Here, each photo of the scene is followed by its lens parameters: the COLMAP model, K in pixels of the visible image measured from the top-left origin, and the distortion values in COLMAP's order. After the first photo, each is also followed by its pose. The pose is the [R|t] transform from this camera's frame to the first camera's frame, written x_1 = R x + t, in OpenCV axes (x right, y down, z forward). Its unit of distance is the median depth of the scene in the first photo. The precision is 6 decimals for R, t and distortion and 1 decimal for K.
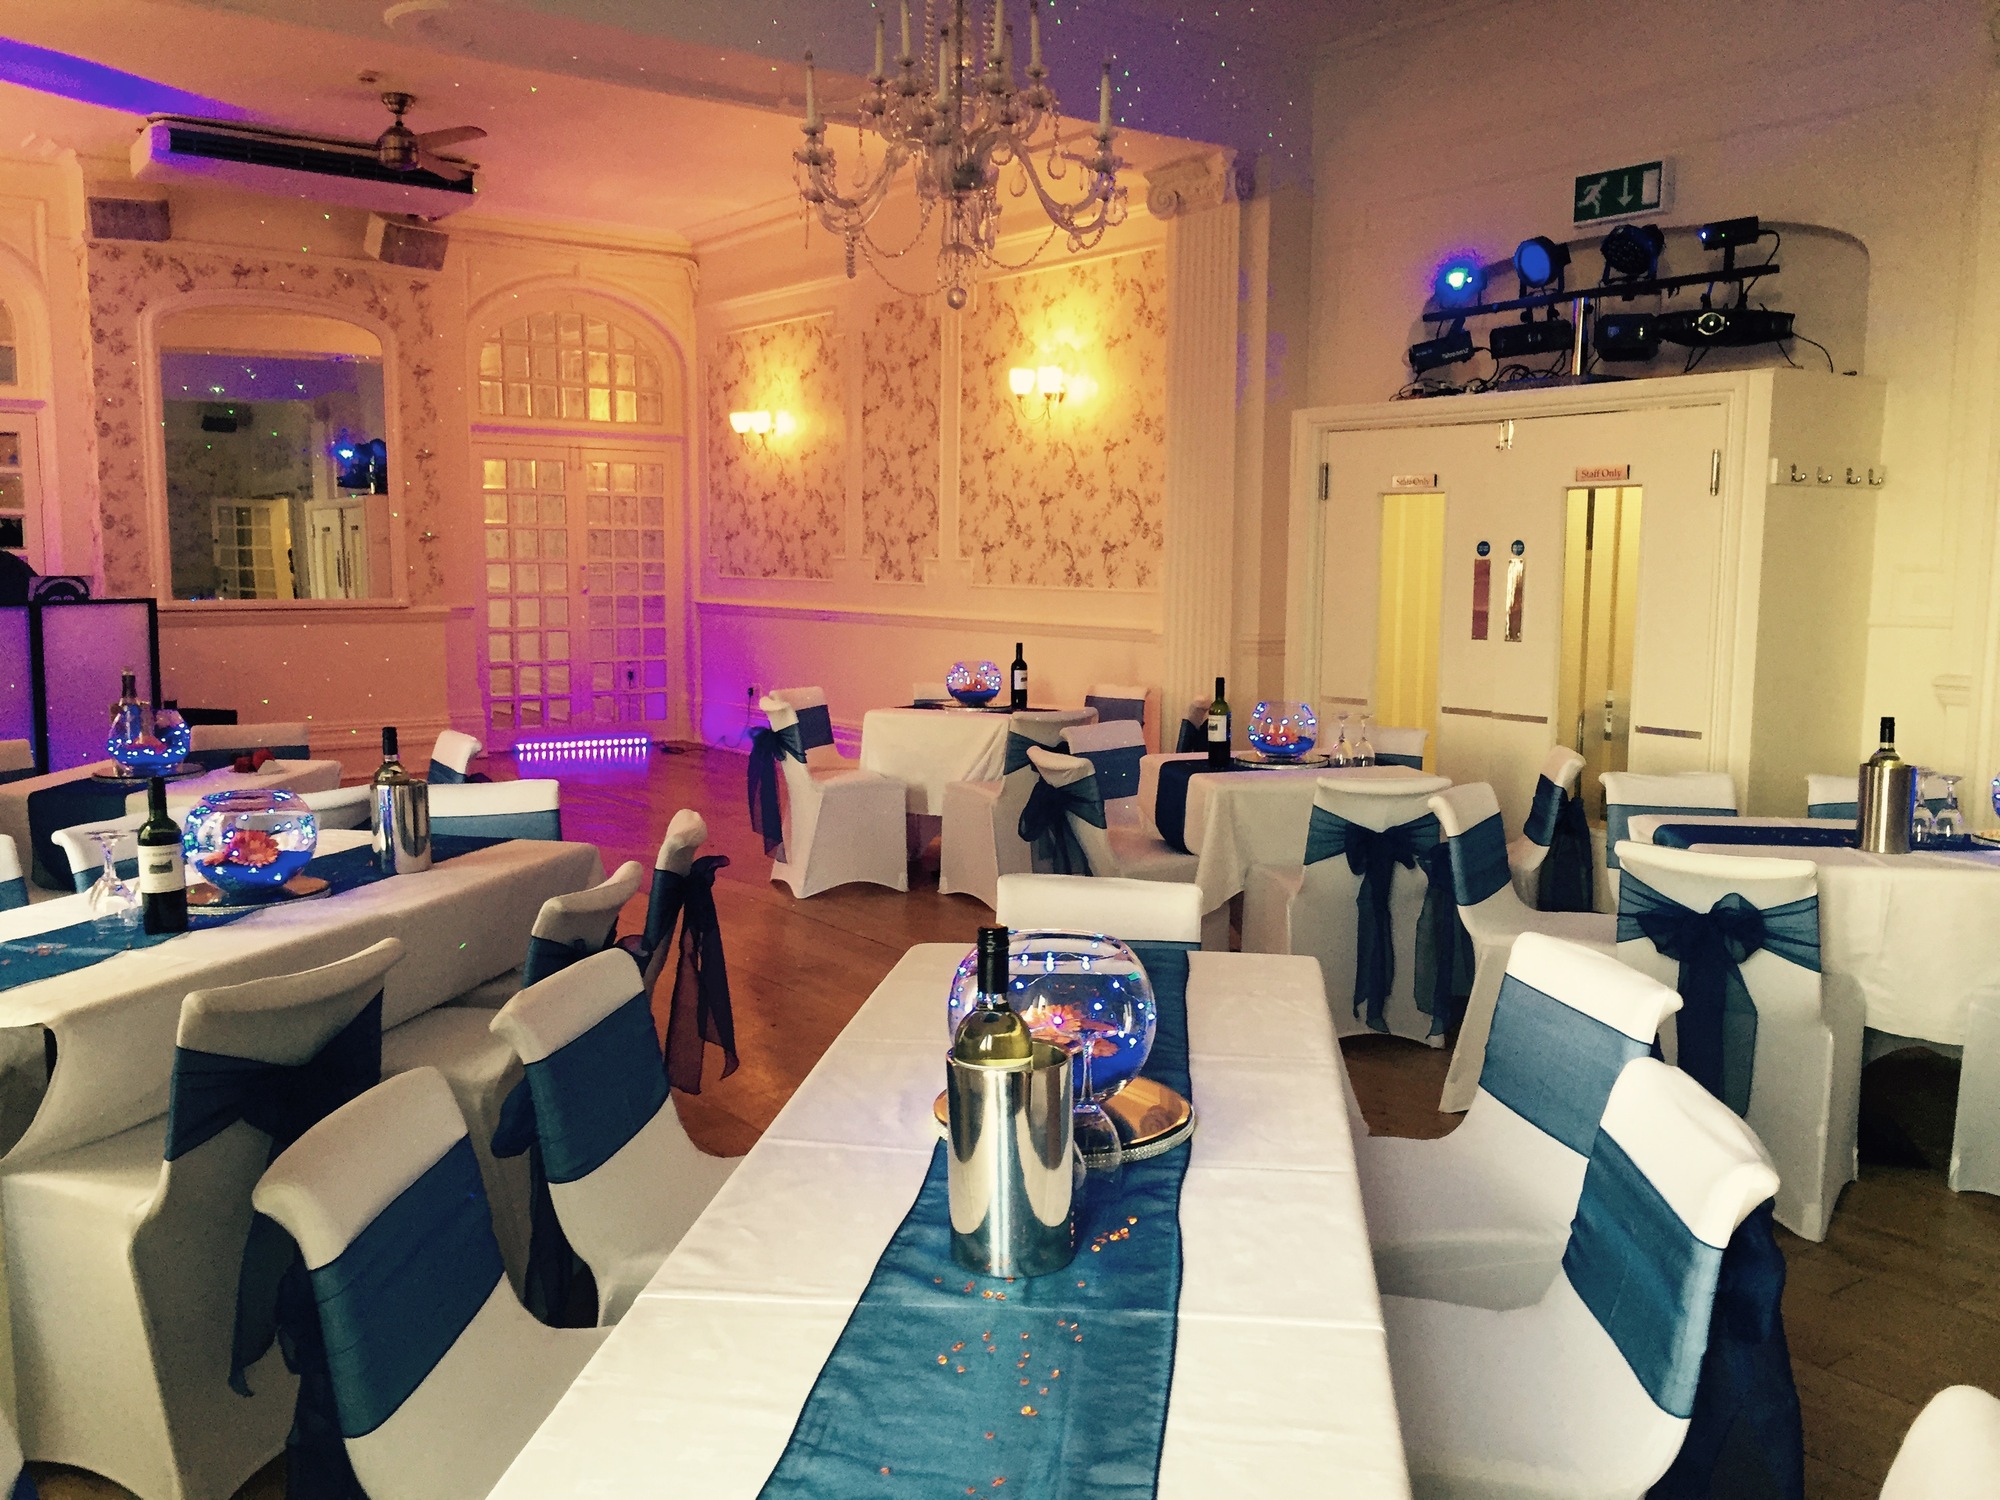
lens RADIAL K [[1704.5, 0, 1000.0], [0, 1704.5, 750.0], [0, 0, 1]] dist [0.079537, -0.102818]
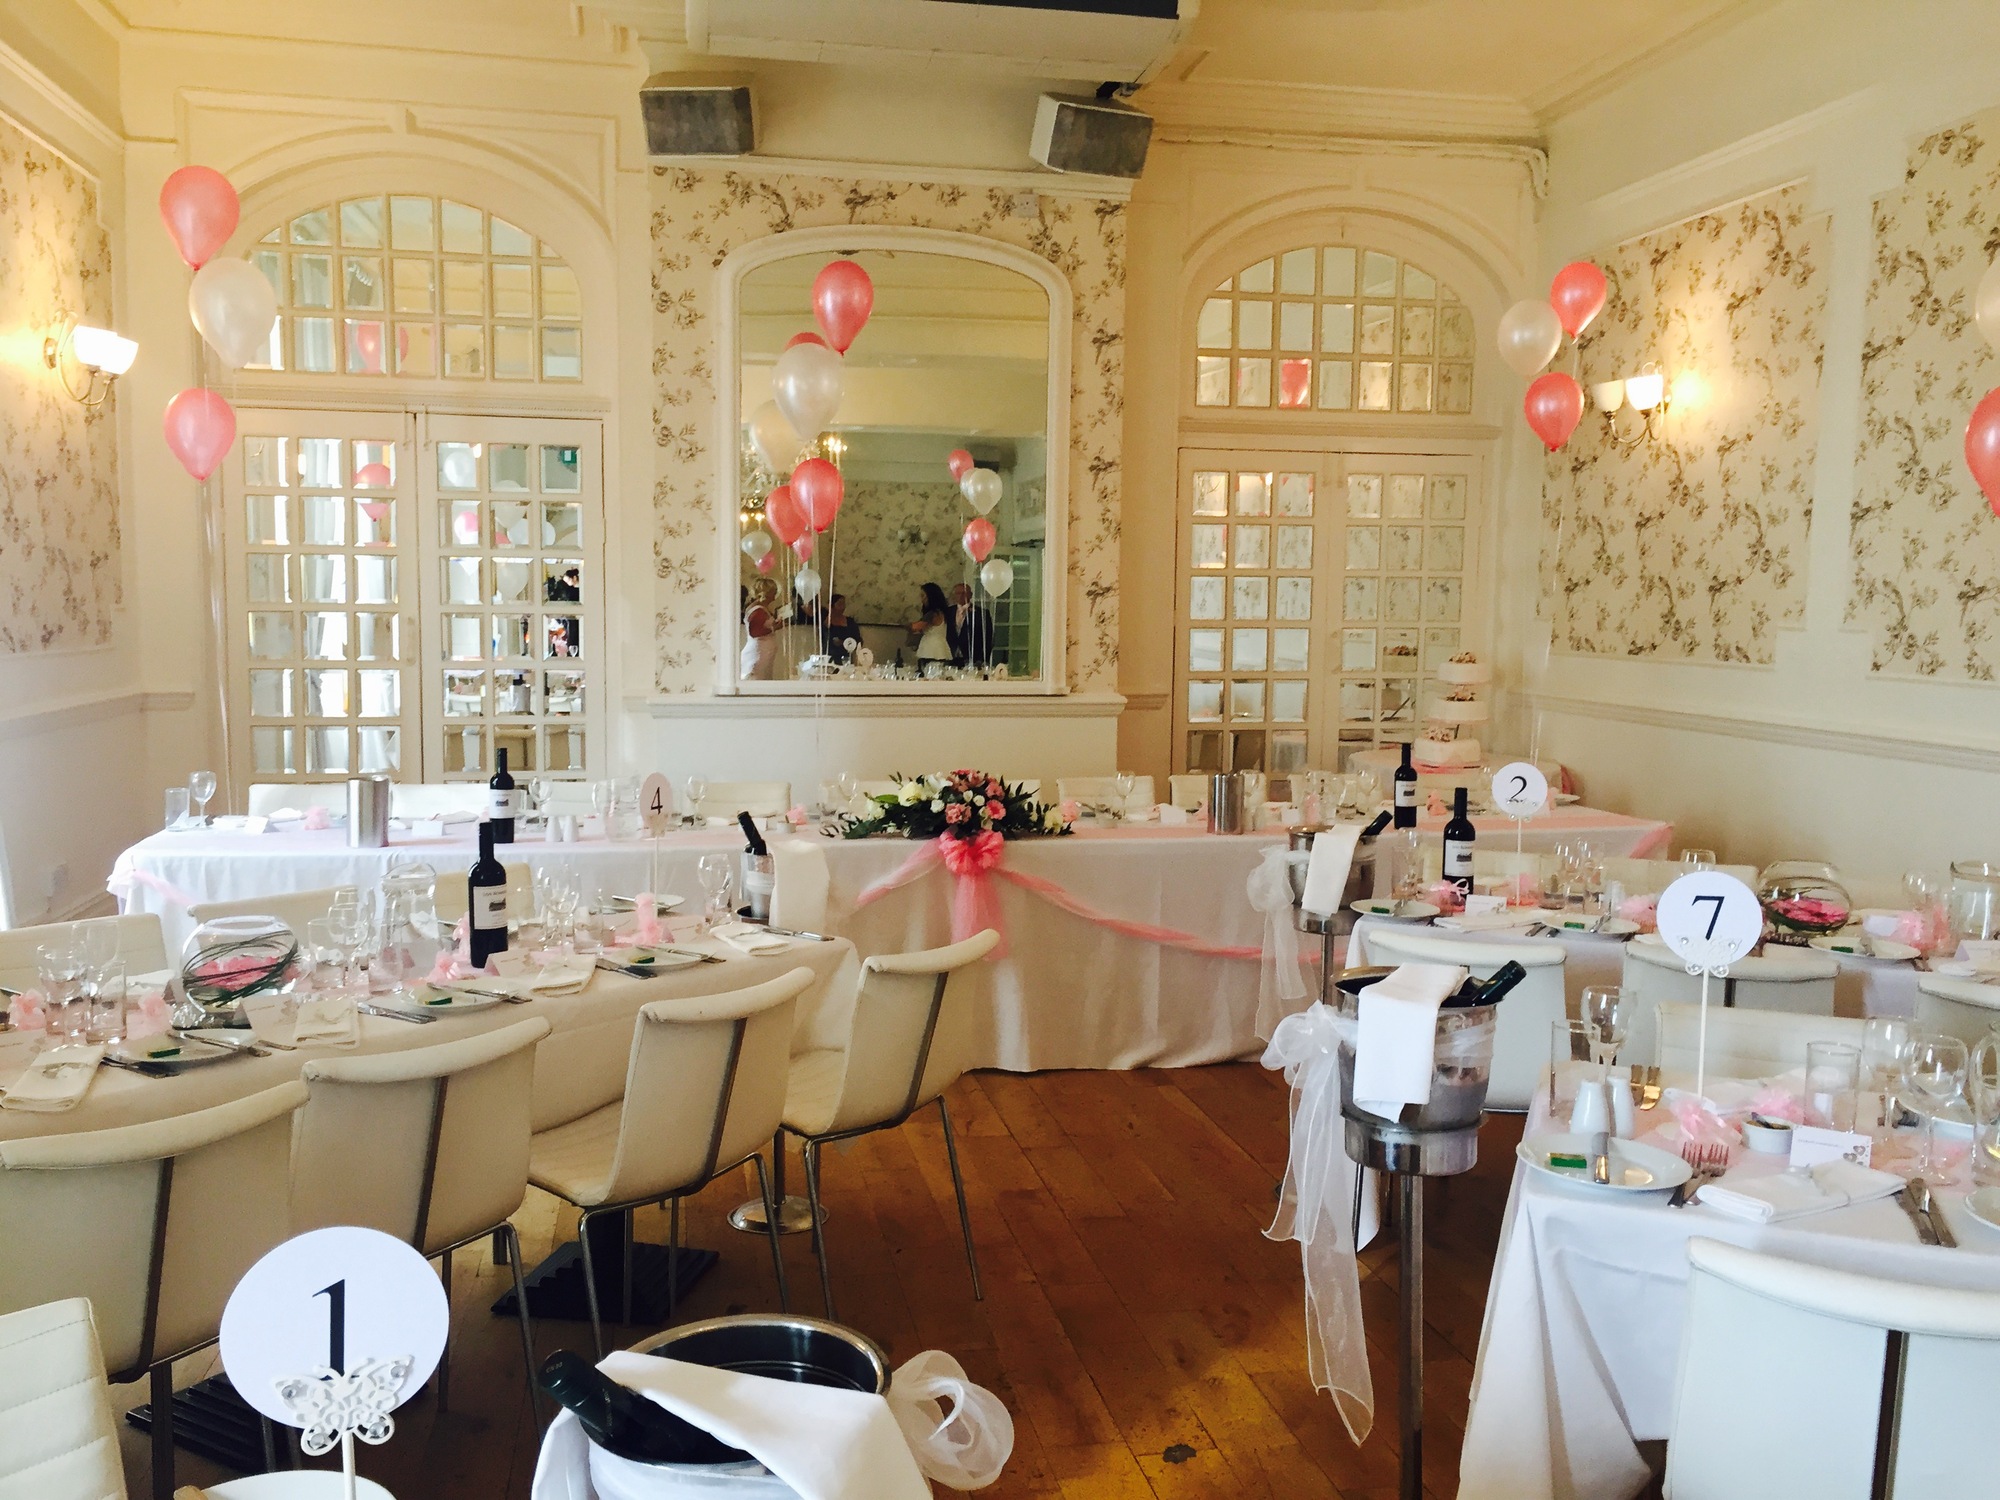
lens RADIAL K [[1704.5, 0, 1000.0], [0, 1704.5, 750.0], [0, 0, 1]] dist [0.079537, -0.102818]
pose [[0.898528, 0.045831, -0.436517, -0.087104], [-0.057688, 0.998237, -0.013938, -0.056534], [0.435109, 0.037705, 0.899588, 0.438686]]
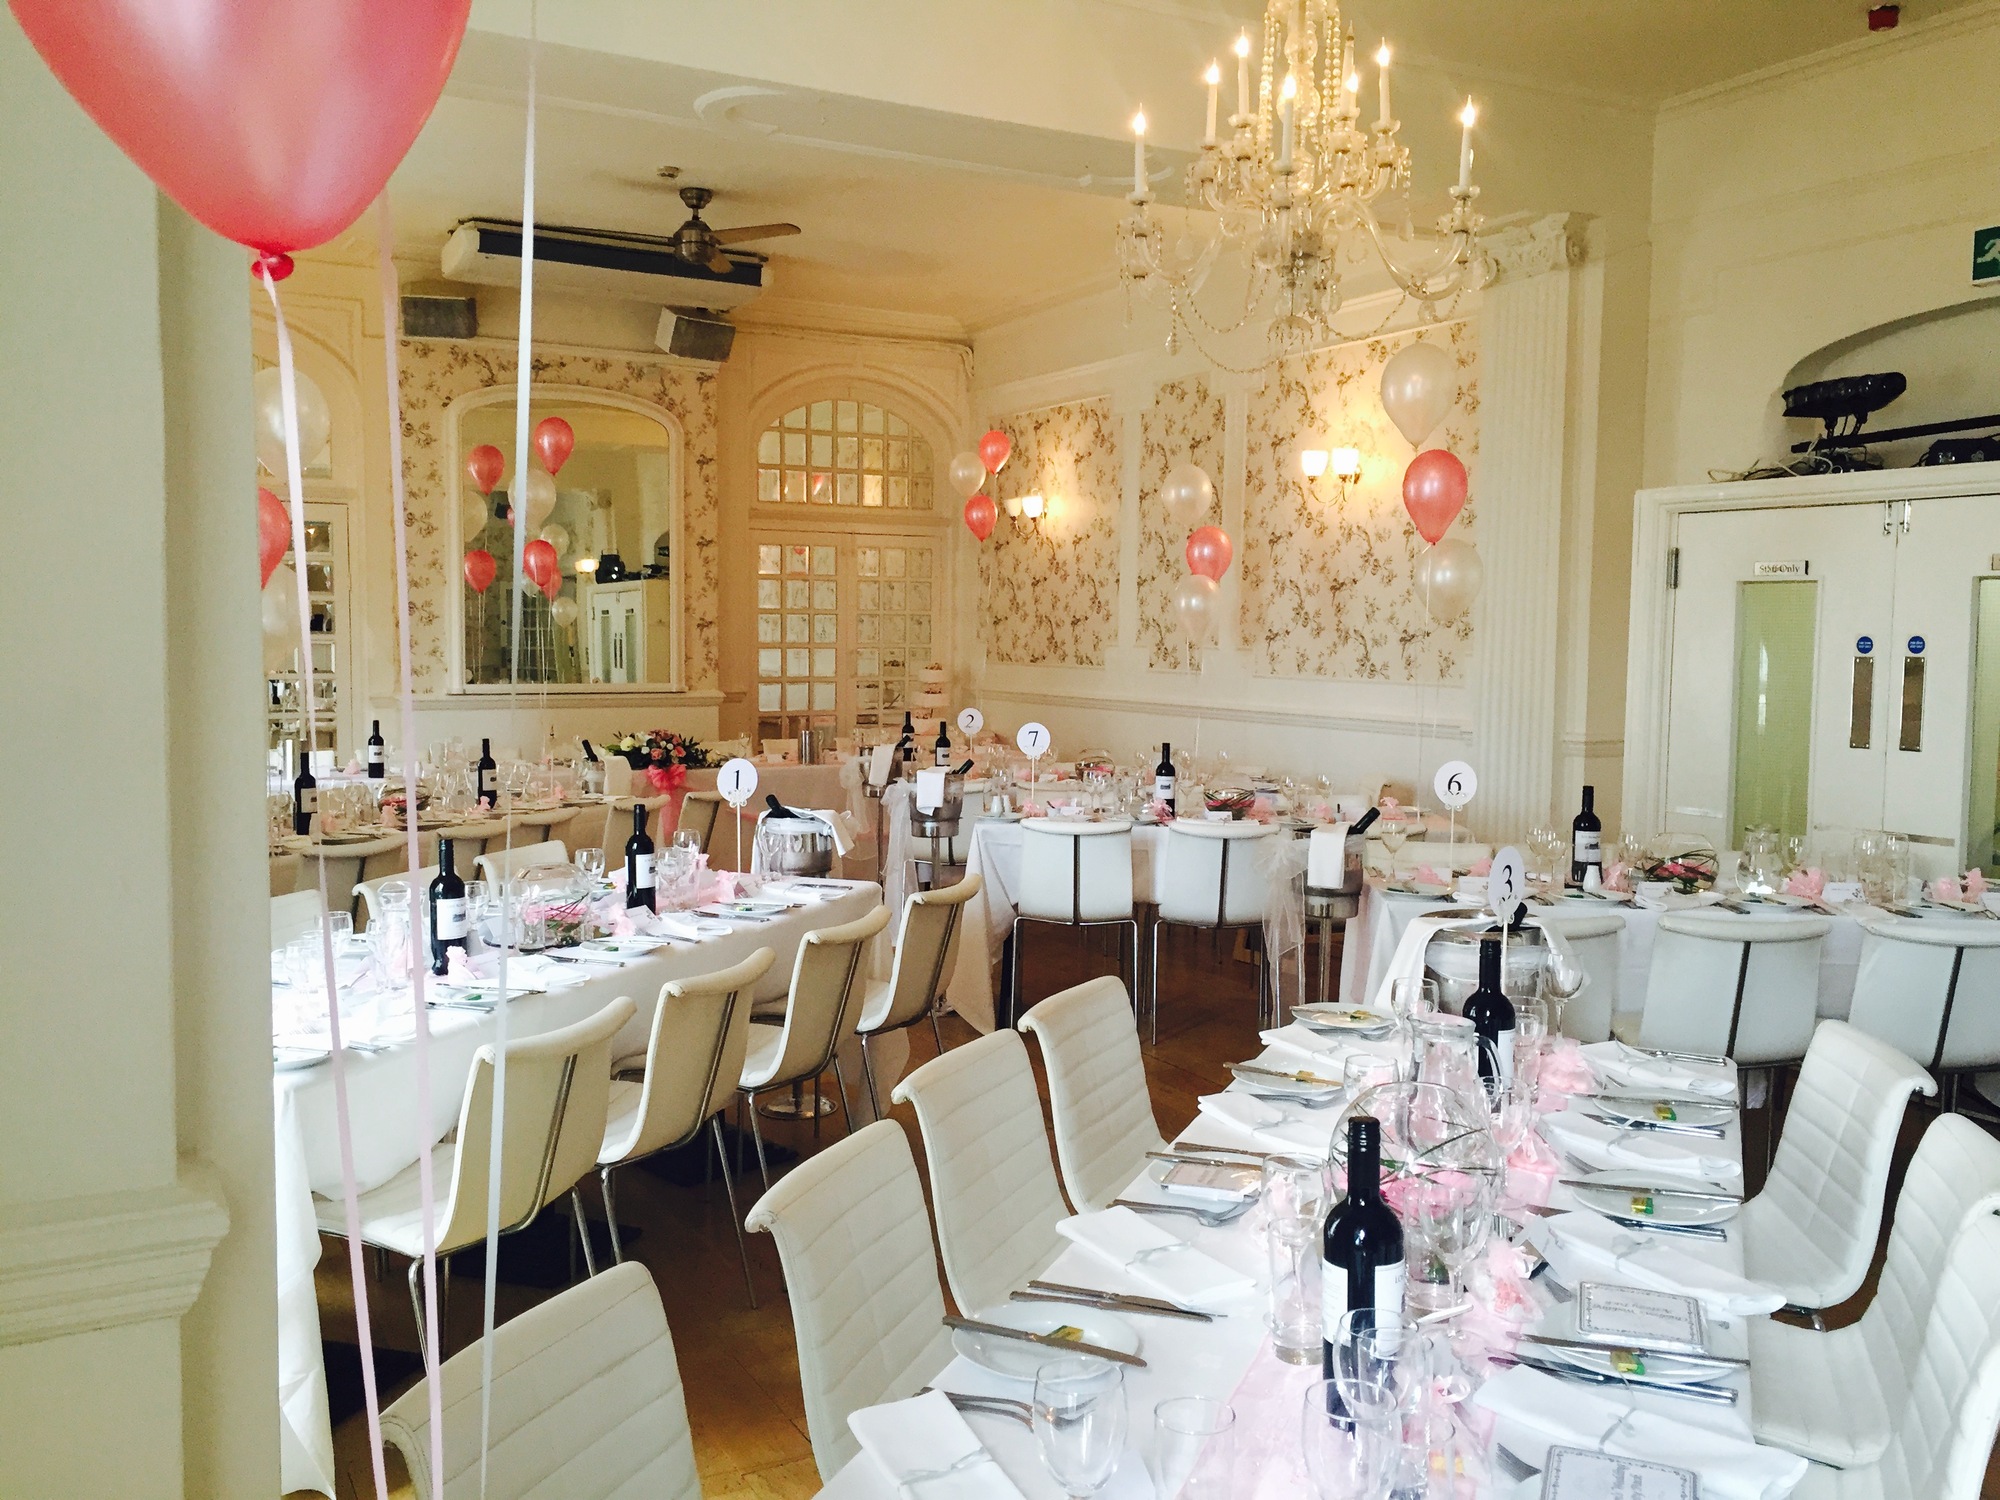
lens RADIAL K [[1704.5, 0, 1000.0], [0, 1704.5, 750.0], [0, 0, 1]] dist [0.079537, -0.102818]
pose [[0.990082, 0.013928, -0.139799, -0.022677], [-0.020254, 0.998829, -0.043929, -0.009610], [0.139023, 0.046325, 0.989205, 0.038199]]
